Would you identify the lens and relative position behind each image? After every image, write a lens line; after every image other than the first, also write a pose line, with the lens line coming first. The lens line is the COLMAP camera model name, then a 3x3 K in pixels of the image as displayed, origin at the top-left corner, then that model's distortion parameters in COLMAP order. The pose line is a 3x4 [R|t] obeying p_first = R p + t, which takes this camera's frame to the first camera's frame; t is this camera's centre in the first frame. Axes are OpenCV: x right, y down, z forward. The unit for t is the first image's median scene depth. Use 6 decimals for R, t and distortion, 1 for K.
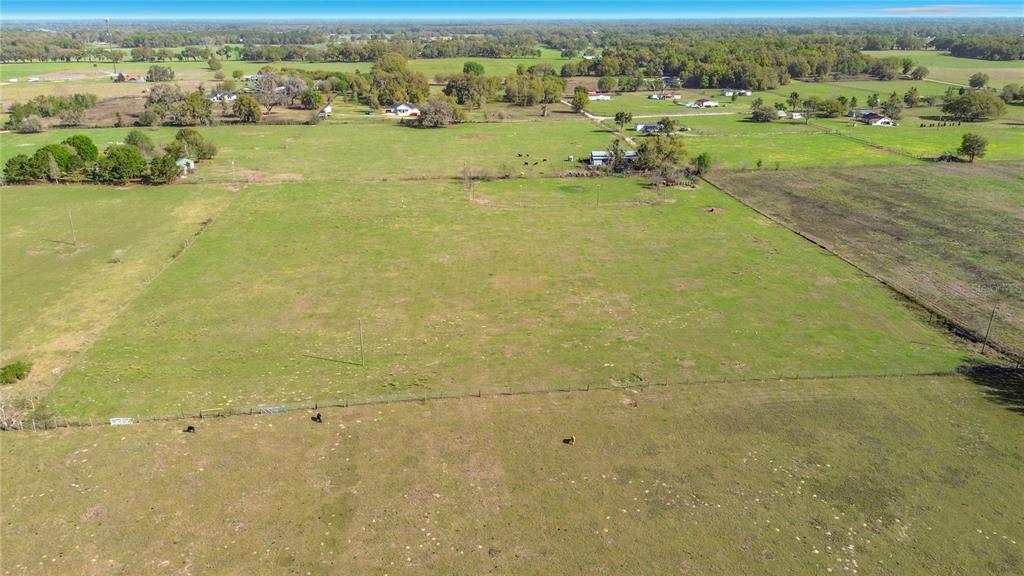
lens RADIAL K [[738.3, 0, 507.3], [0, 738.3, 286.1], [0, 0, 1]] dist [0.067635, -0.069699]
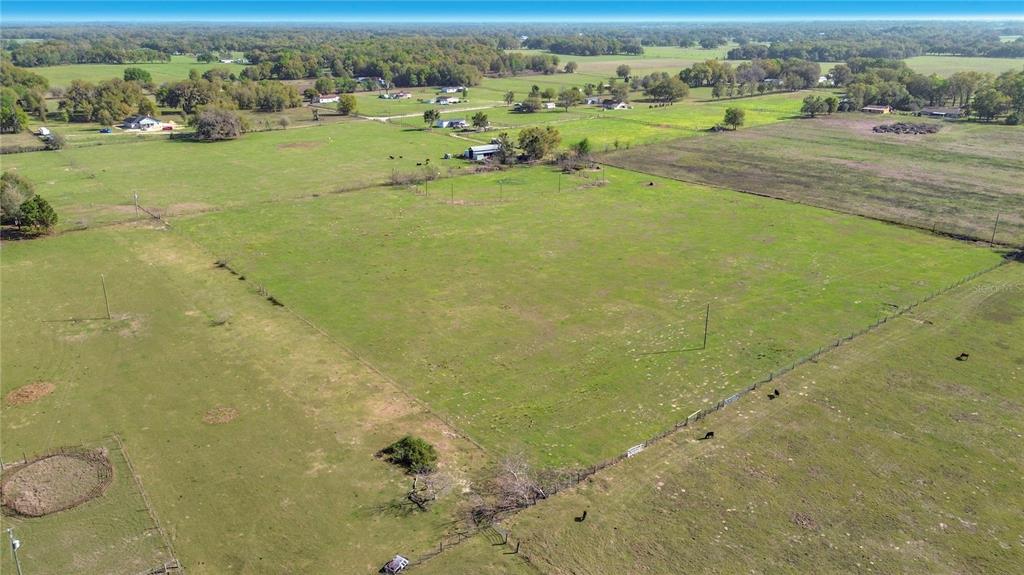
lens RADIAL K [[738.3, 0, 507.3], [0, 738.3, 285.6], [0, 0, 1]] dist [0.067635, -0.069699]
pose [[0.850003, -0.179426, 0.495279, -0.290985], [0.181701, 0.982367, 0.044047, -0.023058], [-0.494449, 0.052553, 0.867617, 0.077705]]
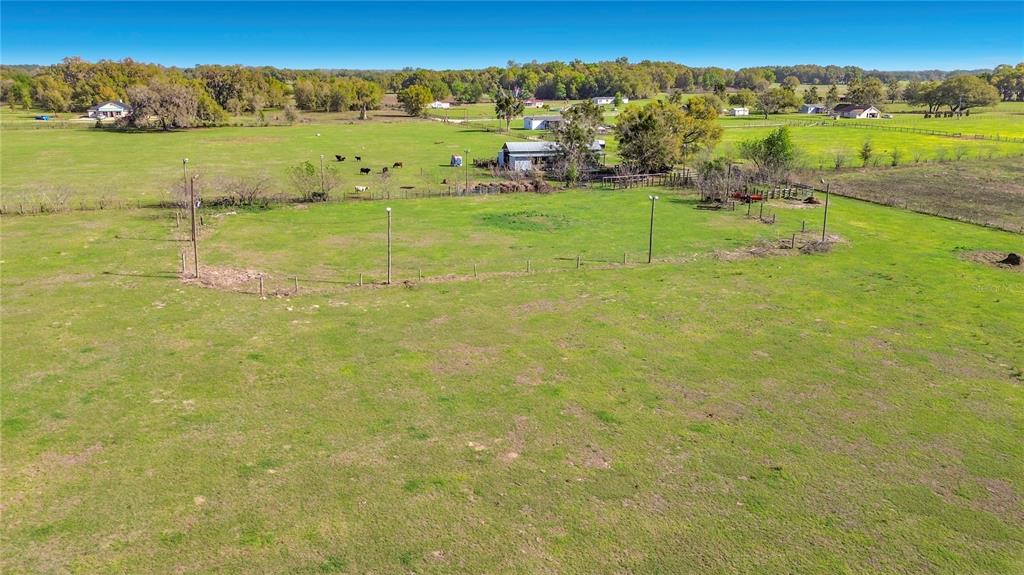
lens RADIAL K [[738.3, 0, 507.3], [0, 738.3, 285.6], [0, 0, 1]] dist [0.067635, -0.069699]
pose [[0.963165, -0.068601, 0.260013, -0.005987], [0.085785, 0.994777, -0.055311, -0.053548], [-0.254860, 0.075579, 0.964020, 0.436856]]
